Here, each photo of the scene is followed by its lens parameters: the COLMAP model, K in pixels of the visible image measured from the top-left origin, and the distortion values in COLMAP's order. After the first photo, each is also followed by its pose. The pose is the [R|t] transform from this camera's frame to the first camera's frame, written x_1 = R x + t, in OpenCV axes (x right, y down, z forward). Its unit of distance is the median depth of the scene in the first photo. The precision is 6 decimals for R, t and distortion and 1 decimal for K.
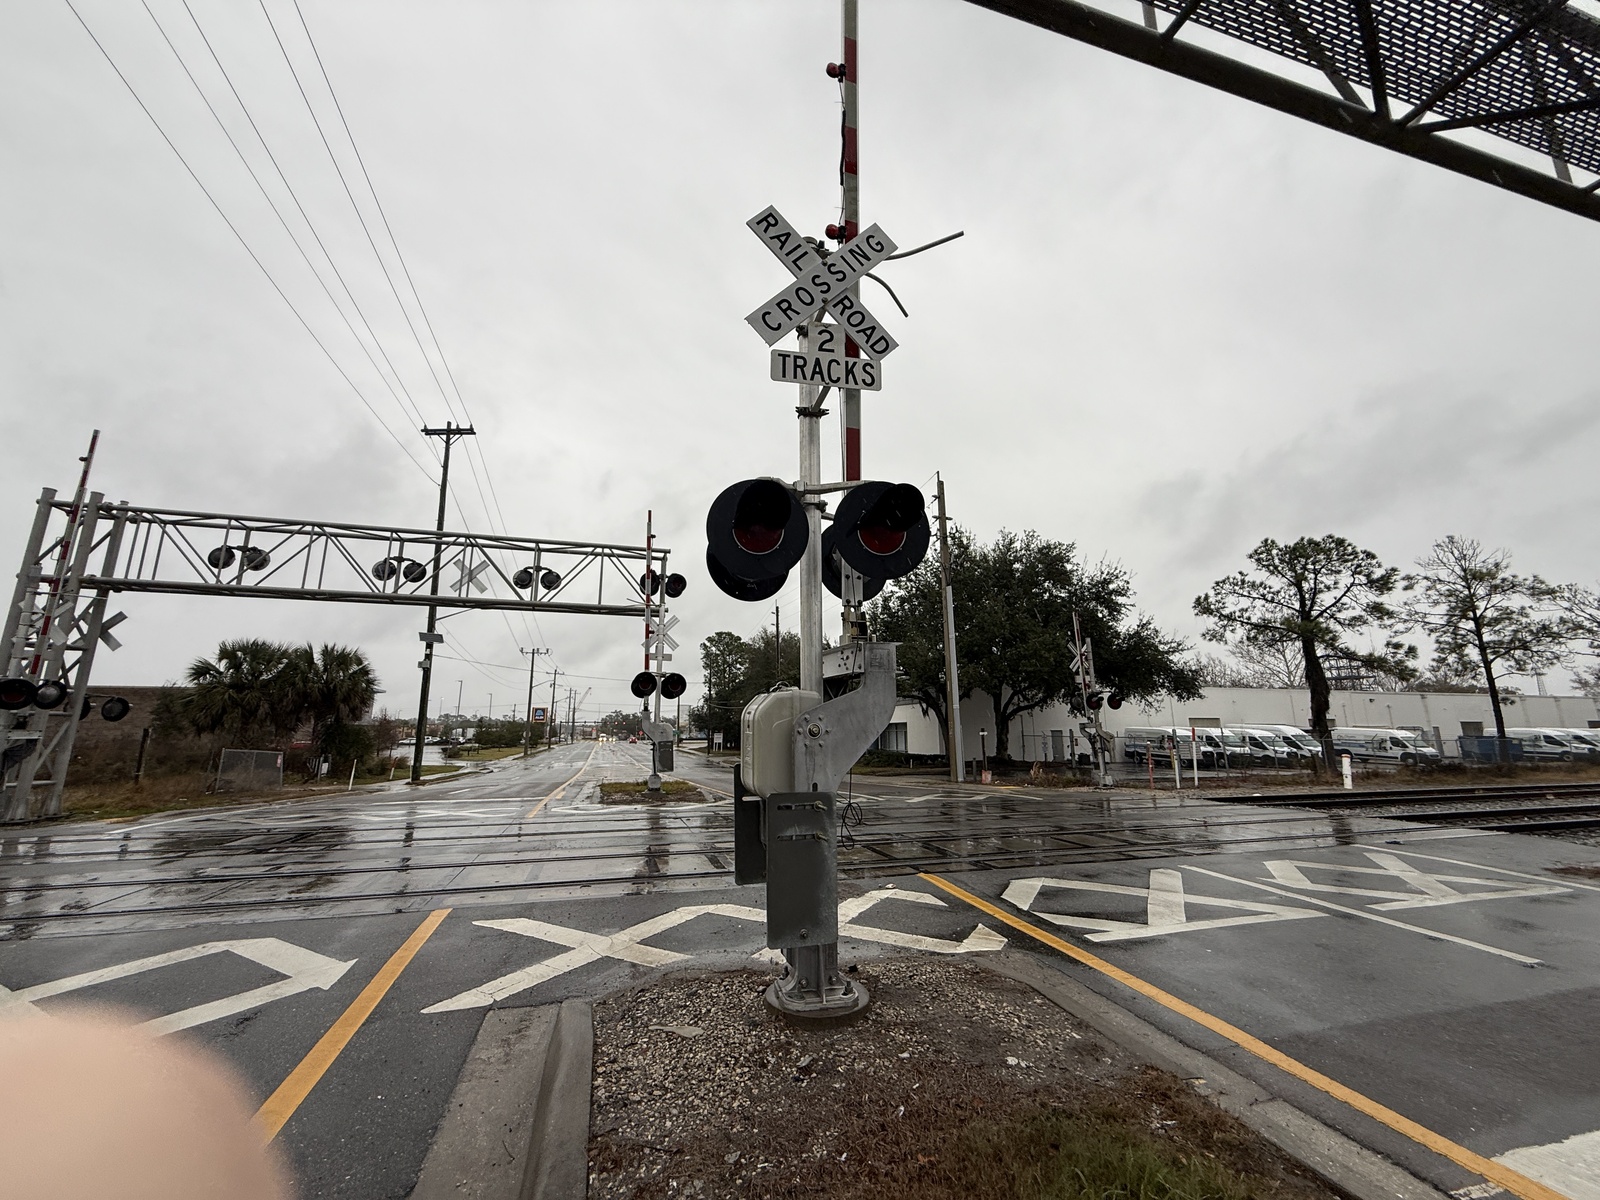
lens RADIAL K [[628.4, 0, 789.5], [0, 628.4, 606.4], [0, 0, 1]] dist [-0.000473, 0.000206]
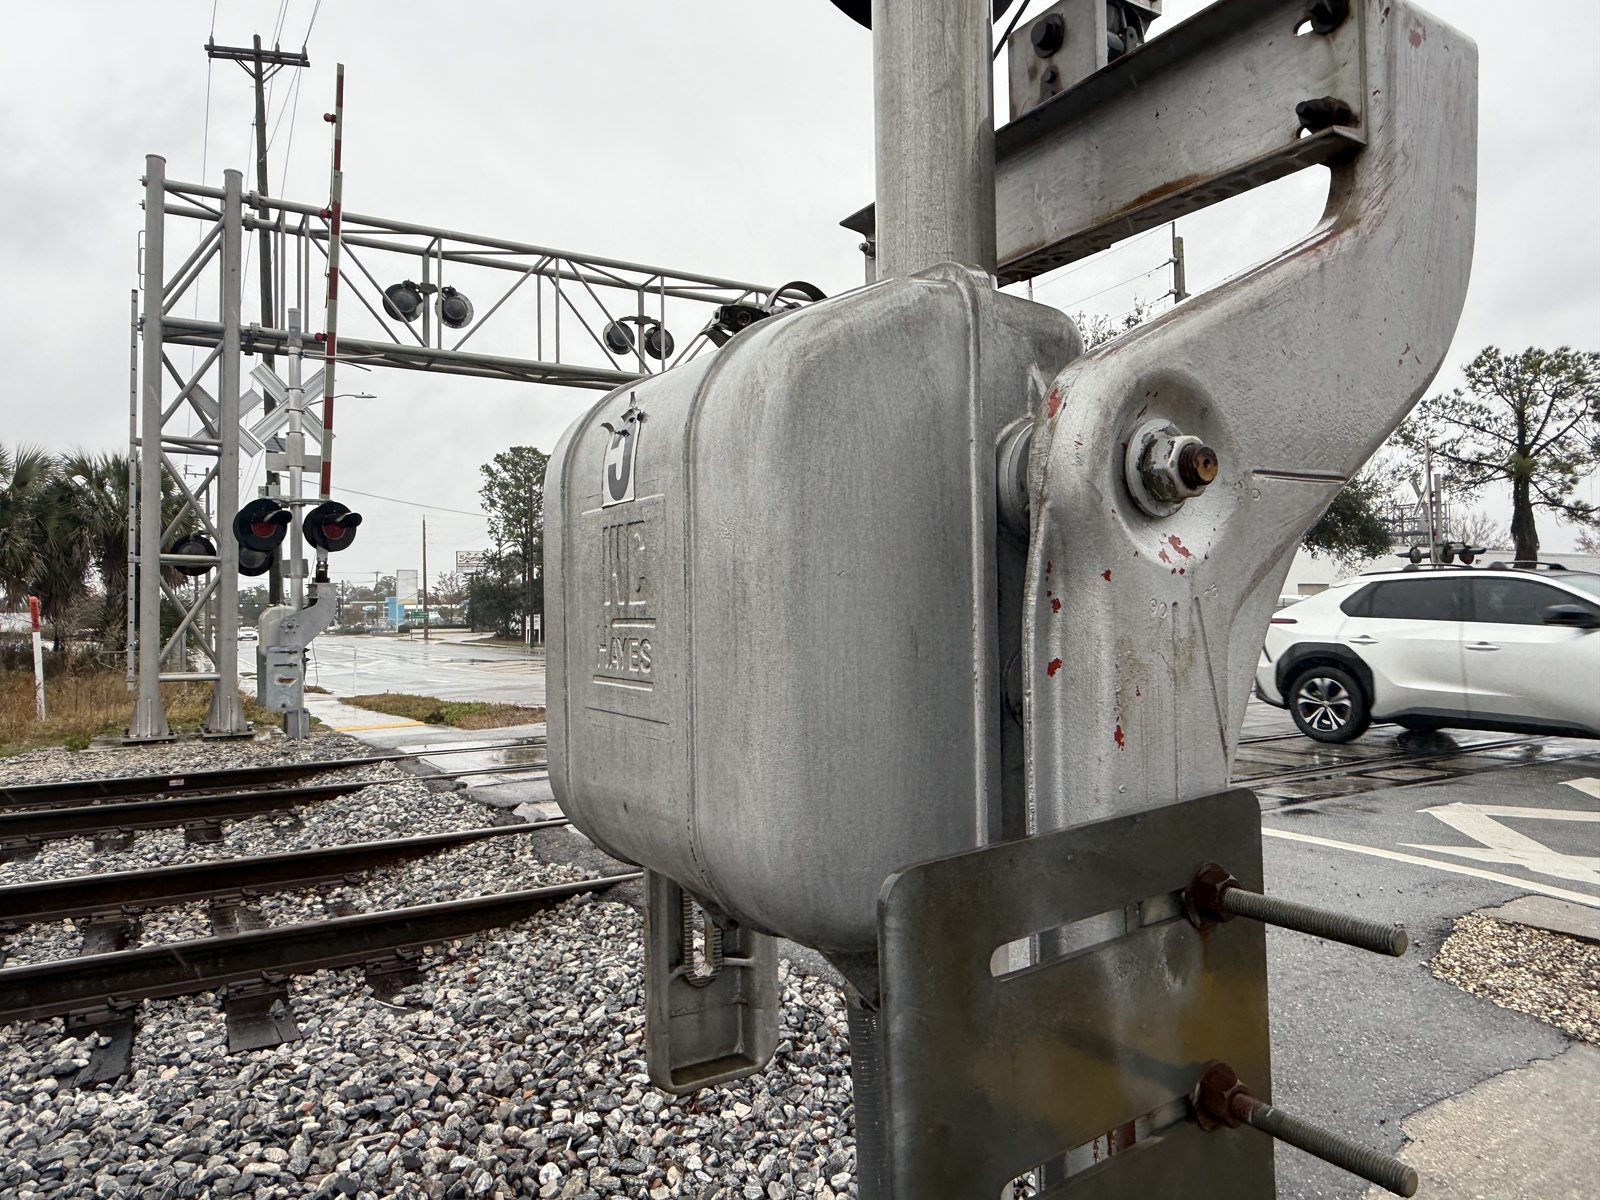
lens RADIAL K [[1036.8, 0, 775.6], [0, 1036.8, 590.3], [0, 0, 1]] dist [-0.001214, 0.001229]
pose [[0.969992, -0.003685, 0.243108, -0.421237], [-0.038174, 0.985176, 0.167245, 0.006196], [-0.240121, -0.171506, 0.955472, -0.029329]]
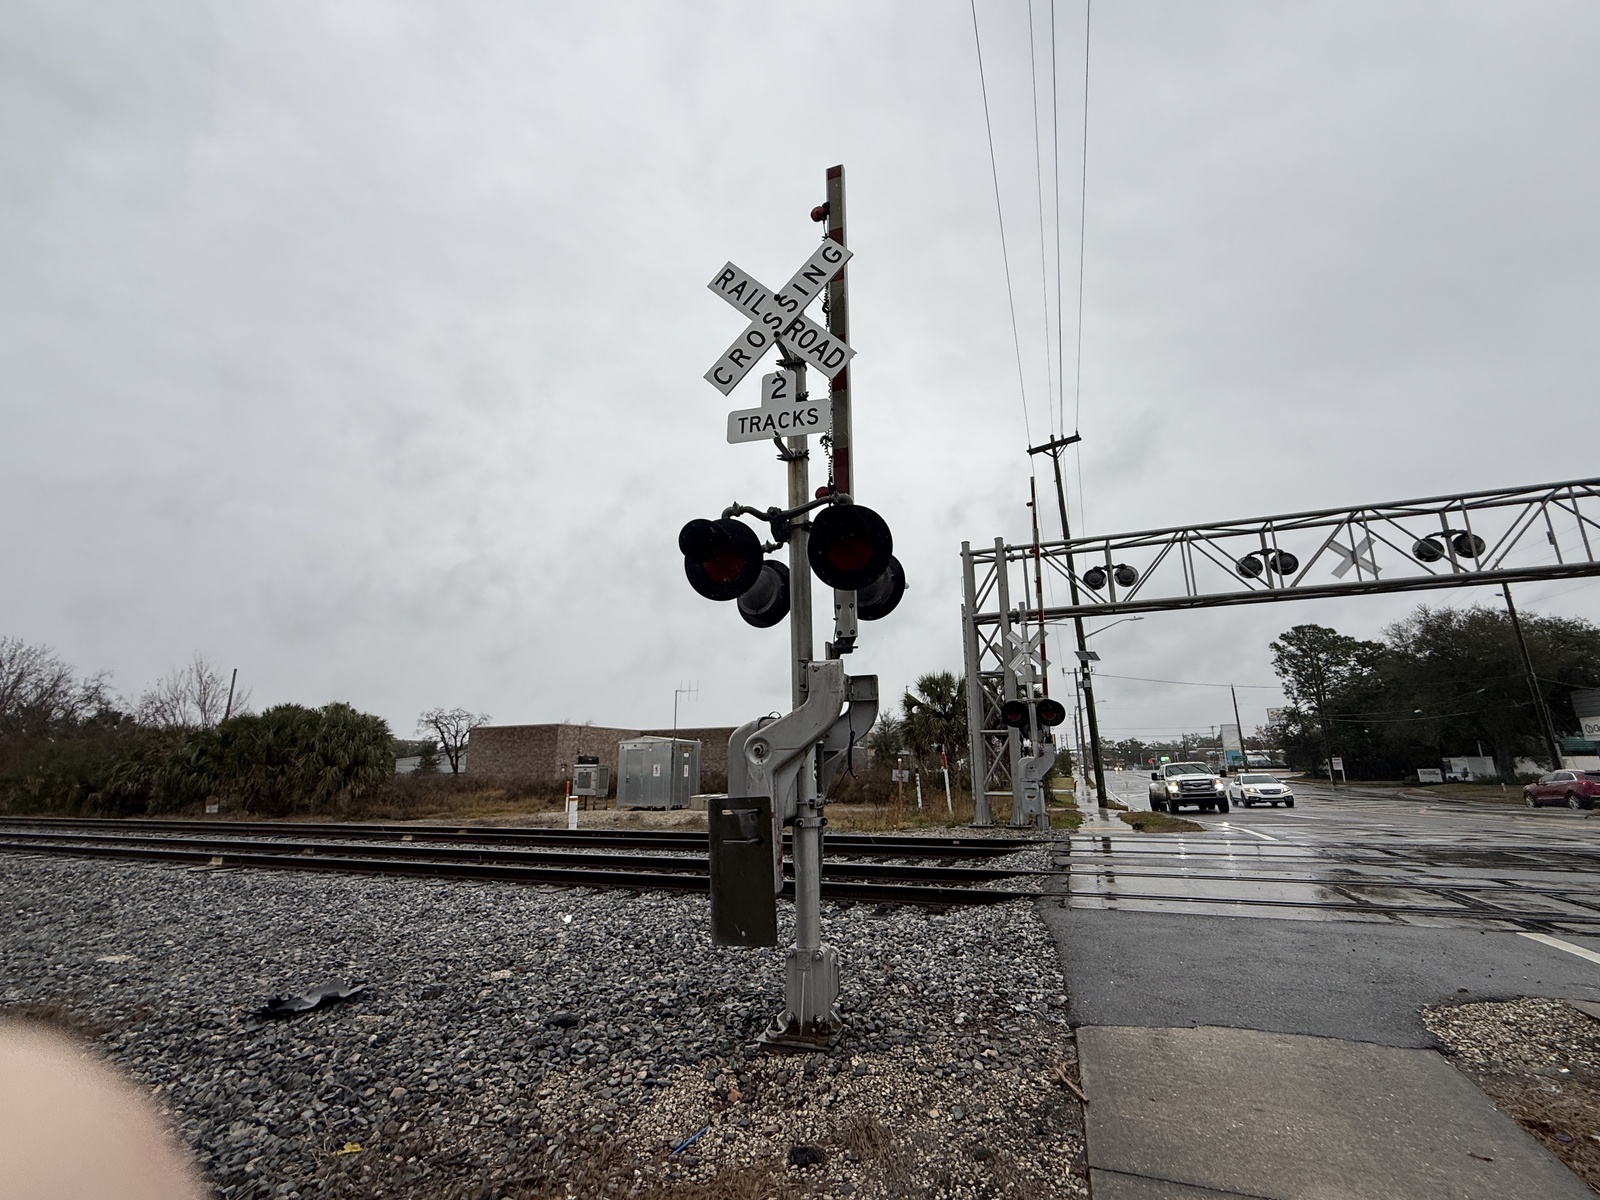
lens RADIAL K [[680.7, 0, 804.0], [0, 680.7, 601.3], [0, 0, 1]] dist [0.000650, -0.000082]
pose [[0.788681, -0.150749, -0.596035, -0.324109], [0.129744, 0.988450, -0.078318, -0.008389], [0.600957, -0.015564, 0.799130, -0.098493]]
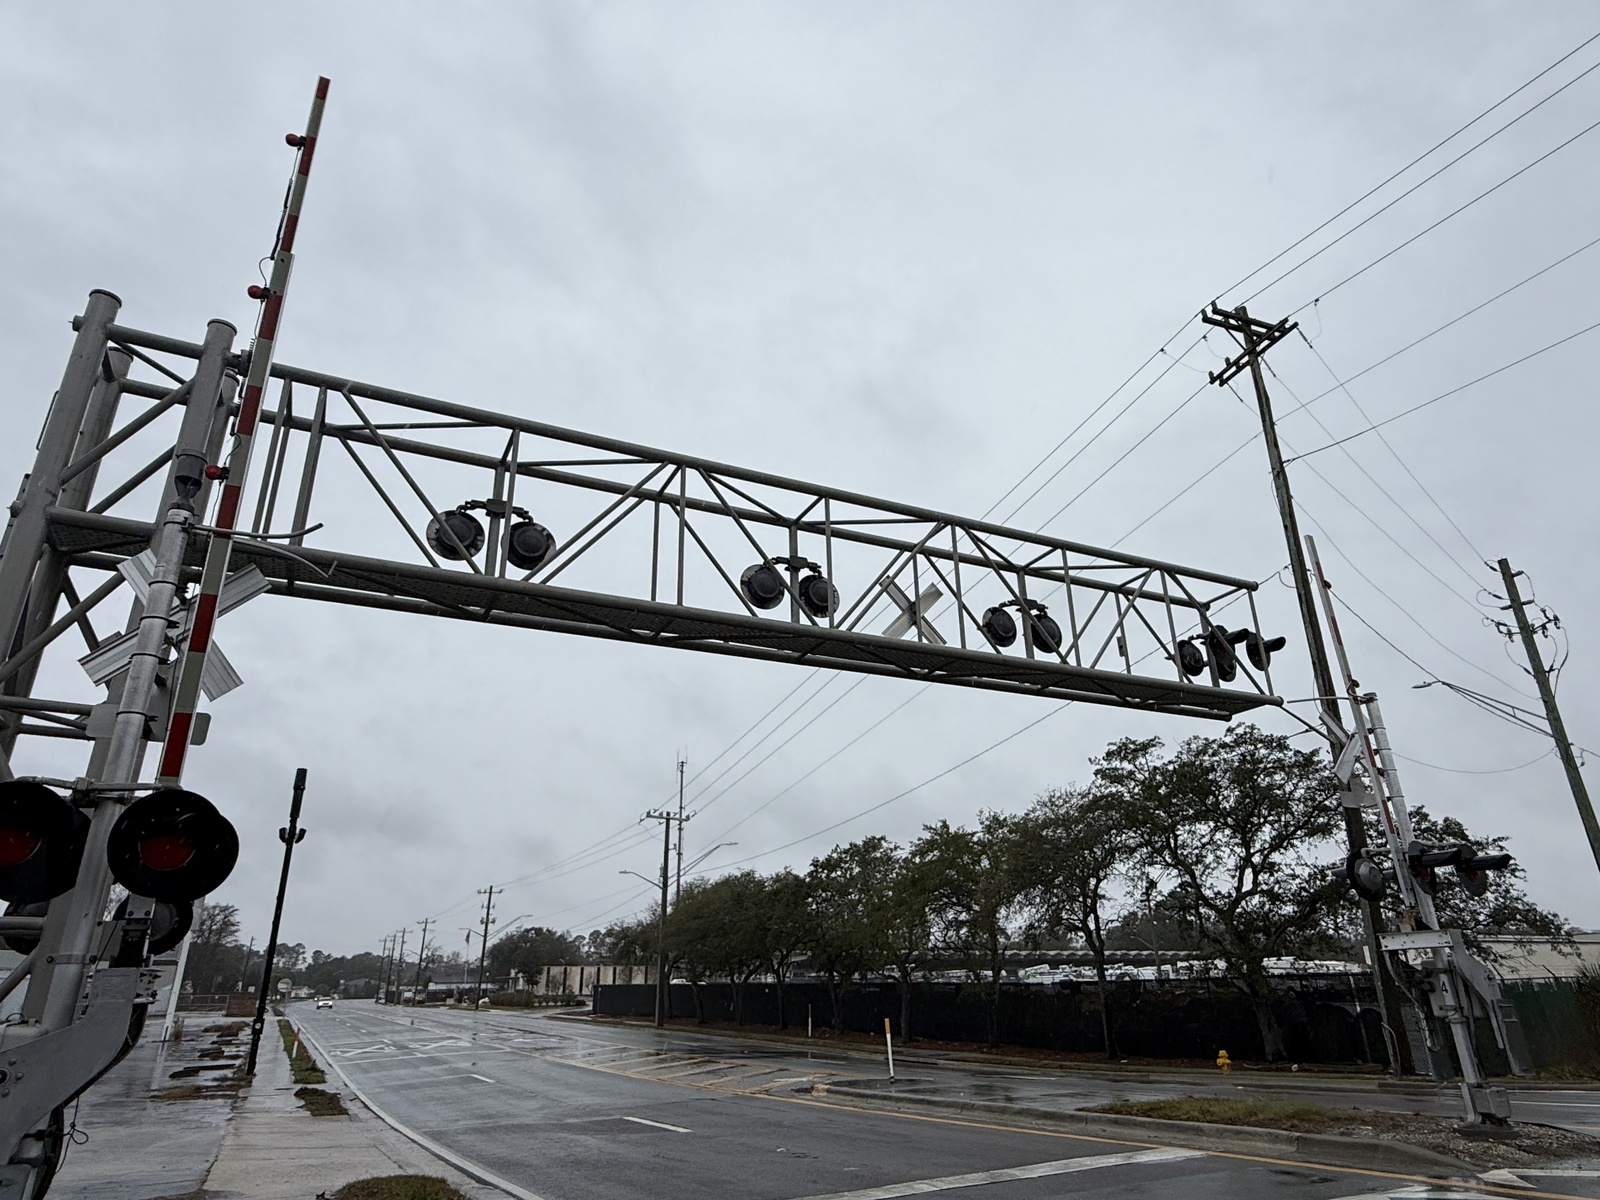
lens RADIAL K [[927.2, 0, 798.4], [0, 927.2, 600.7], [0, 0, 1]] dist [-0.003287, 0.000328]
pose [[0.985393, 0.048230, 0.163323, -0.411742], [-0.018476, 0.983673, -0.179012, 0.038759], [-0.169290, 0.173380, 0.970196, 0.207216]]
